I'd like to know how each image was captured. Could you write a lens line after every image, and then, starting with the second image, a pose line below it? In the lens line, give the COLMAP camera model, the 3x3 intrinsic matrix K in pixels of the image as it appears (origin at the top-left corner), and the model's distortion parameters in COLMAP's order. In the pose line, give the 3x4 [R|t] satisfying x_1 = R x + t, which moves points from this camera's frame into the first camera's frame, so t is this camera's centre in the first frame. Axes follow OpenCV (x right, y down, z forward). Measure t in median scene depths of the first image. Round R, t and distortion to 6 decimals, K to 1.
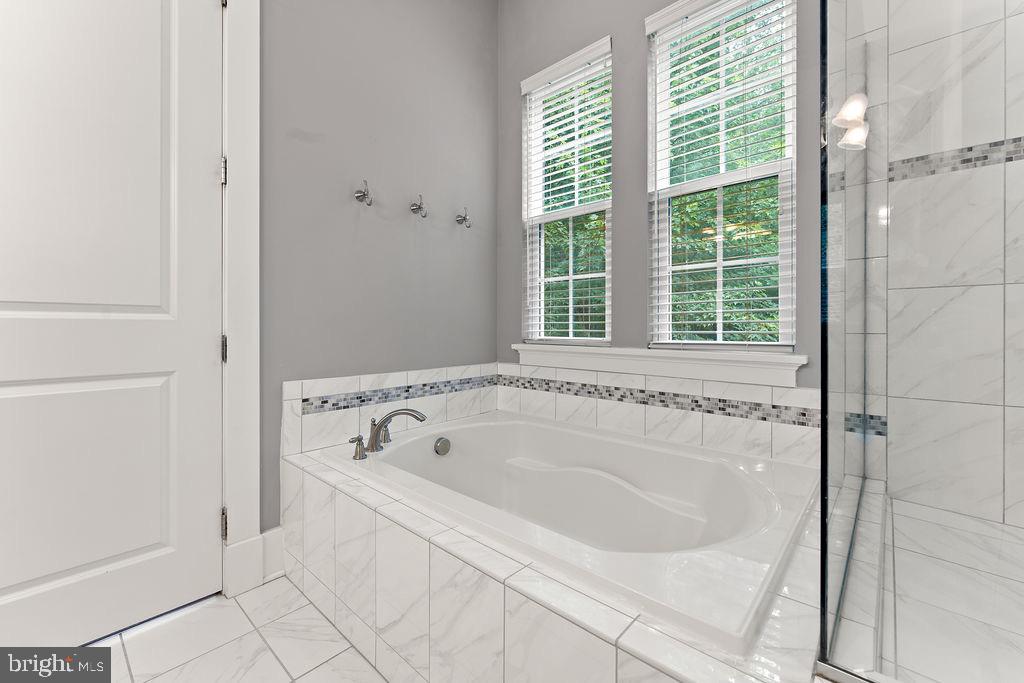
lens RADIAL K [[420.7, 0, 510.4], [0, 420.7, 334.2], [0, 0, 1]] dist [-0.000869, -0.000235]
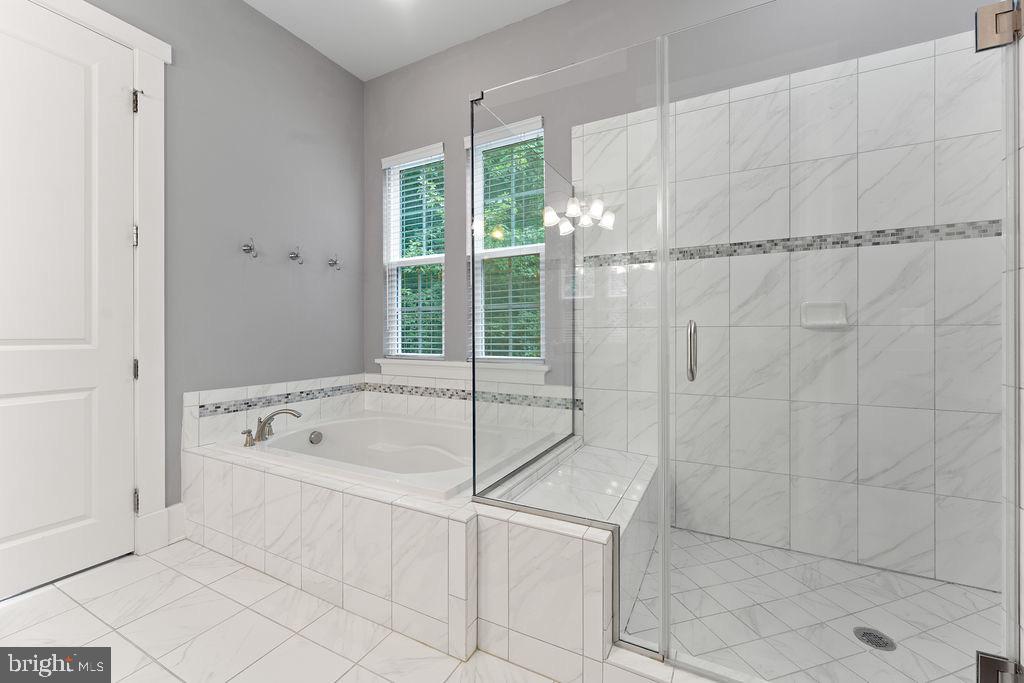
lens RADIAL K [[420.7, 0, 510.4], [0, 420.7, 338.8], [0, 0, 1]] dist [-0.000869, -0.000235]
pose [[0.970058, -0.004538, 0.242831, 0.123307], [0.005998, 0.999968, -0.005274, -0.039208], [-0.242800, 0.006573, 0.970054, -0.483765]]
